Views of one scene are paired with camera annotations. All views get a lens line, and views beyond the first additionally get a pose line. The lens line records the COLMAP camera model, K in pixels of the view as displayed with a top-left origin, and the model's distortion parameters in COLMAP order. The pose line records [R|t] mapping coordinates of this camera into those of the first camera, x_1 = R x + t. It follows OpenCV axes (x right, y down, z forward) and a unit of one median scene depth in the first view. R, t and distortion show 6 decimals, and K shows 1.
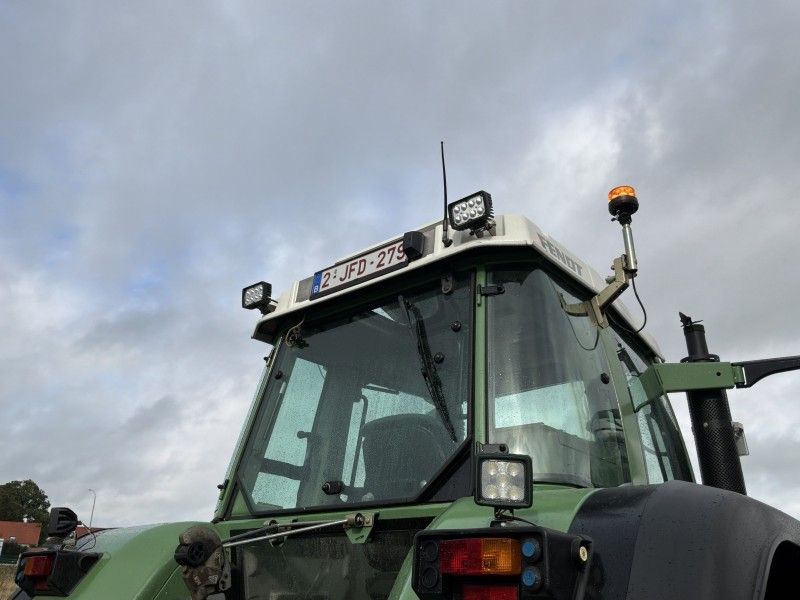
lens RADIAL K [[664.5, 0, 397.4], [0, 664.5, 286.4], [0, 0, 1]] dist [0.058409, -0.101619]
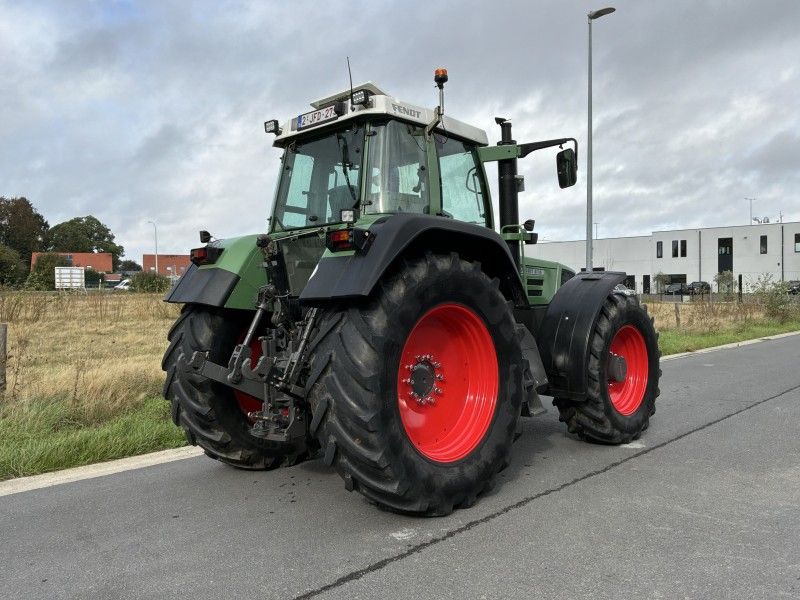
lens RADIAL K [[664.5, 0, 395.9], [0, 664.5, 308.9], [0, 0, 1]] dist [0.058409, -0.101619]
pose [[0.997207, -0.038179, -0.064185, 0.287312], [0.062015, 0.902206, 0.426824, -0.349224], [0.041612, -0.429613, 0.902054, -1.102095]]
